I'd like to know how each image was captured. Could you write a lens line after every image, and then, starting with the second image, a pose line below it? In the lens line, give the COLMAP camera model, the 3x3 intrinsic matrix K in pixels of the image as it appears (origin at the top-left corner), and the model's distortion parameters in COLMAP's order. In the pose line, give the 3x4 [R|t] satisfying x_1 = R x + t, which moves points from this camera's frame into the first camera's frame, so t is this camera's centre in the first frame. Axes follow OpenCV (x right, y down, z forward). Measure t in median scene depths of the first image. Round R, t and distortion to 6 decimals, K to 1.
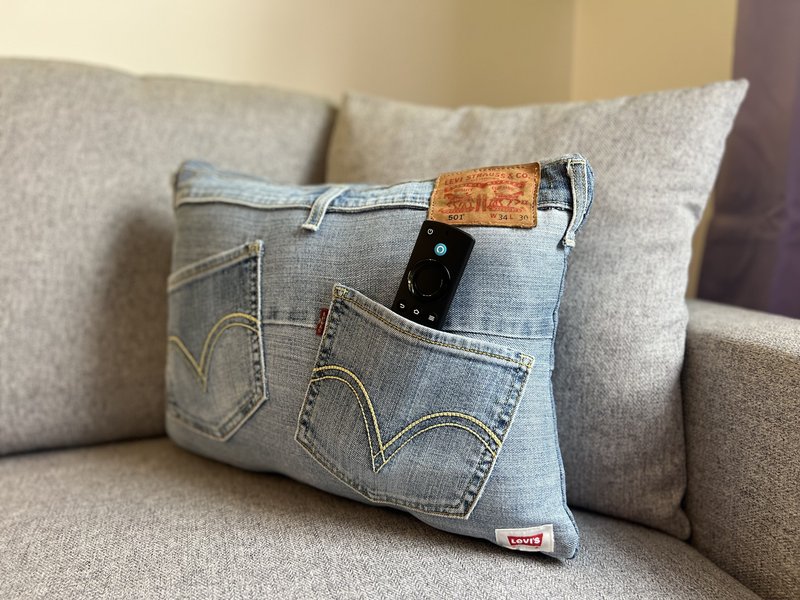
lens RADIAL K [[603.4, 0, 402.4], [0, 603.4, 303.6], [0, 0, 1]] dist [0.040816, -0.045289]
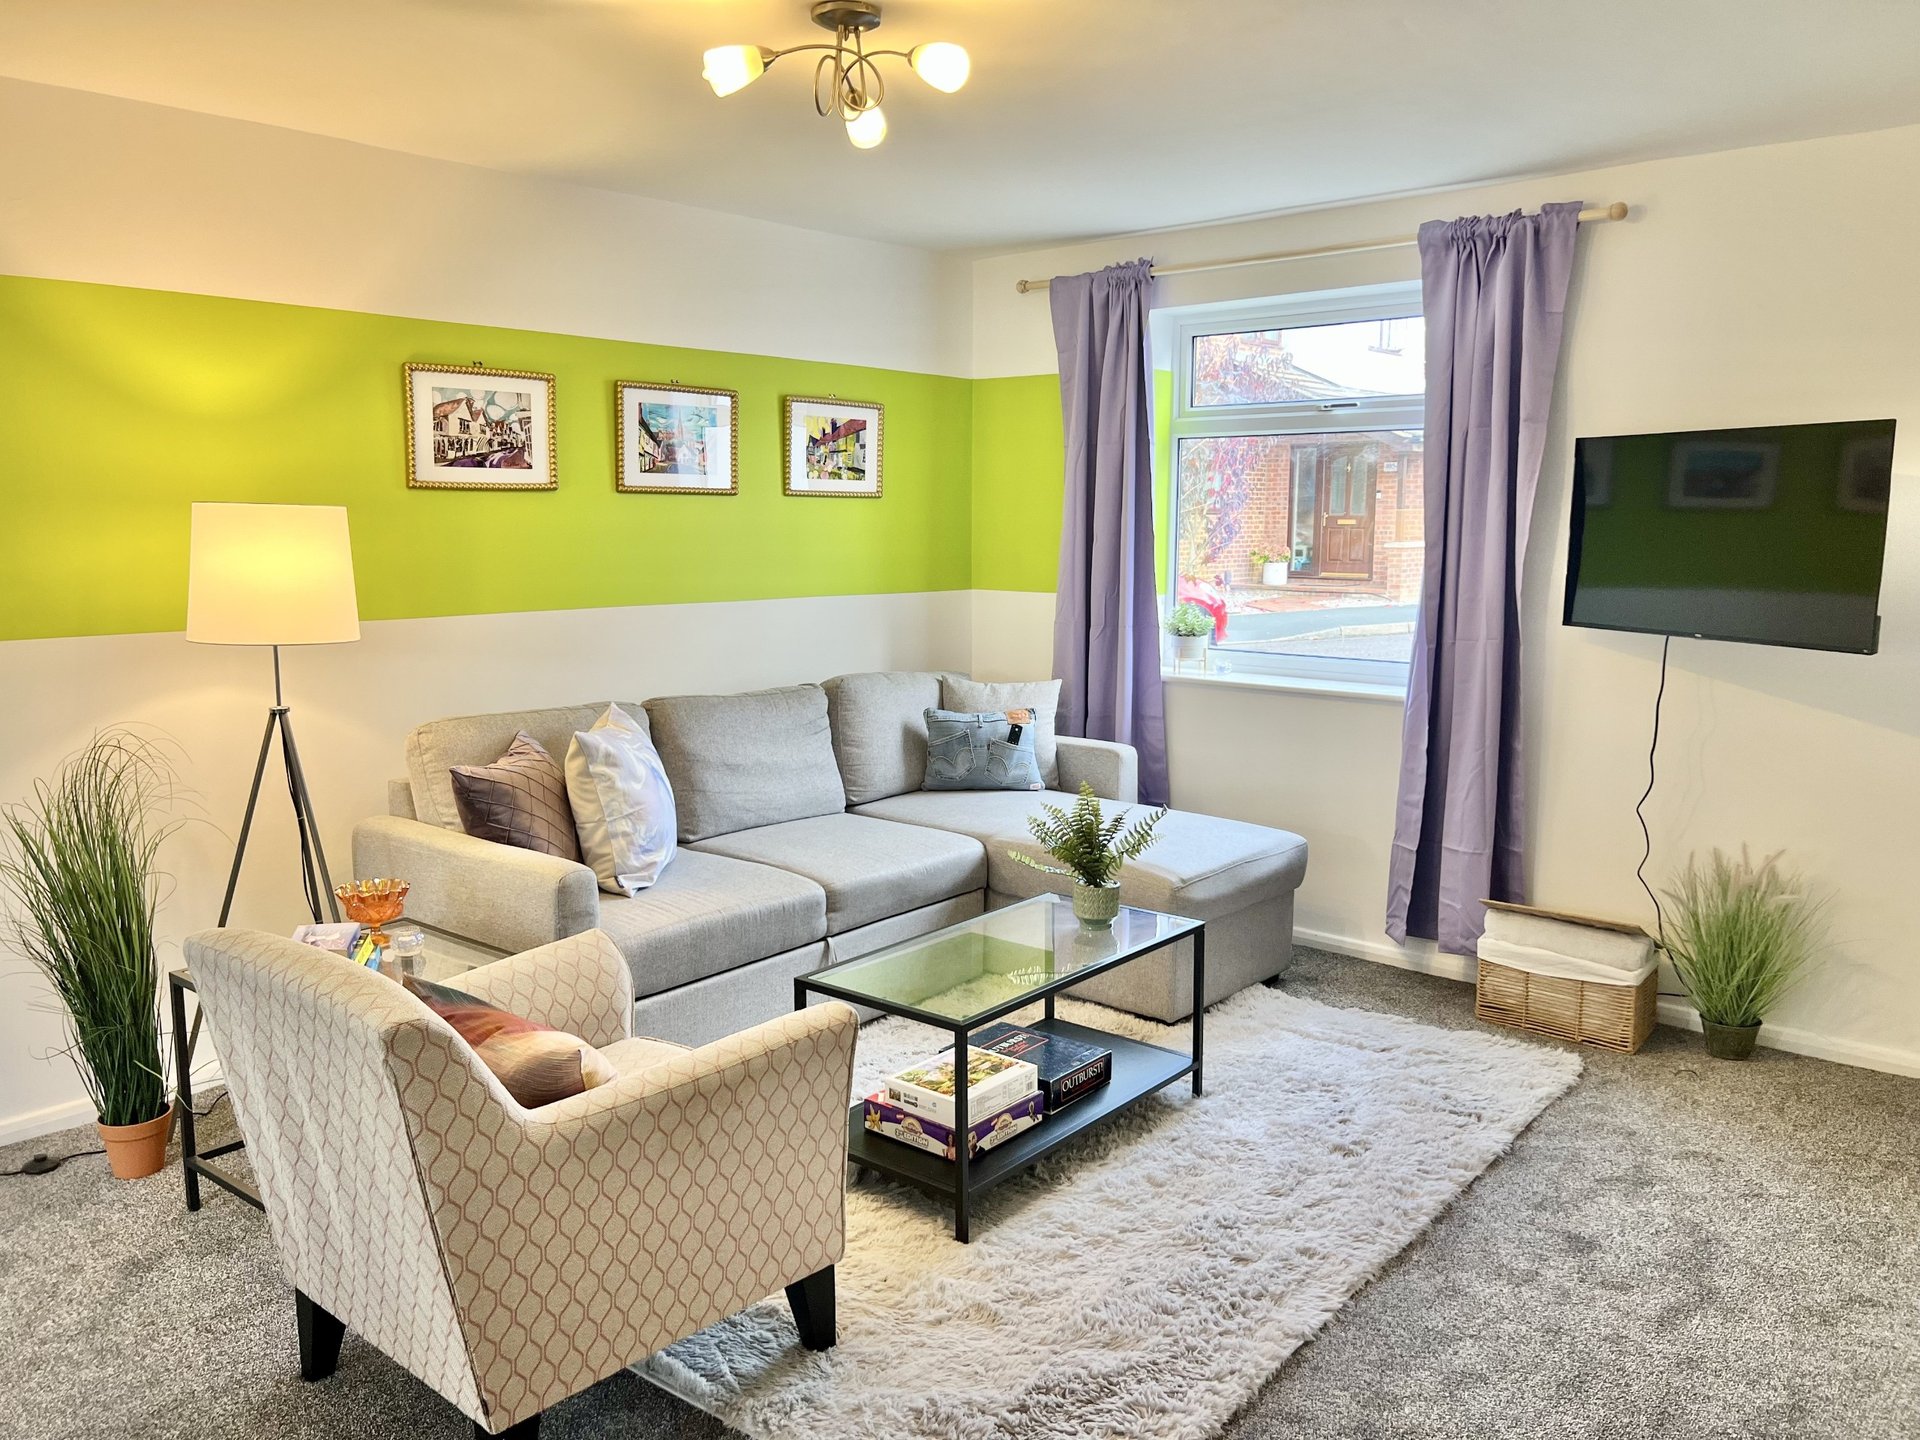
lens RADIAL K [[1448.3, 0, 965.9], [0, 1448.3, 728.7], [0, 0, 1]] dist [0.040816, -0.045289]
pose [[0.860571, -0.081515, 0.502766, -5.173448], [0.095243, 0.995453, -0.001629, -0.094982], [-0.500347, 0.049286, 0.864421, -7.472242]]
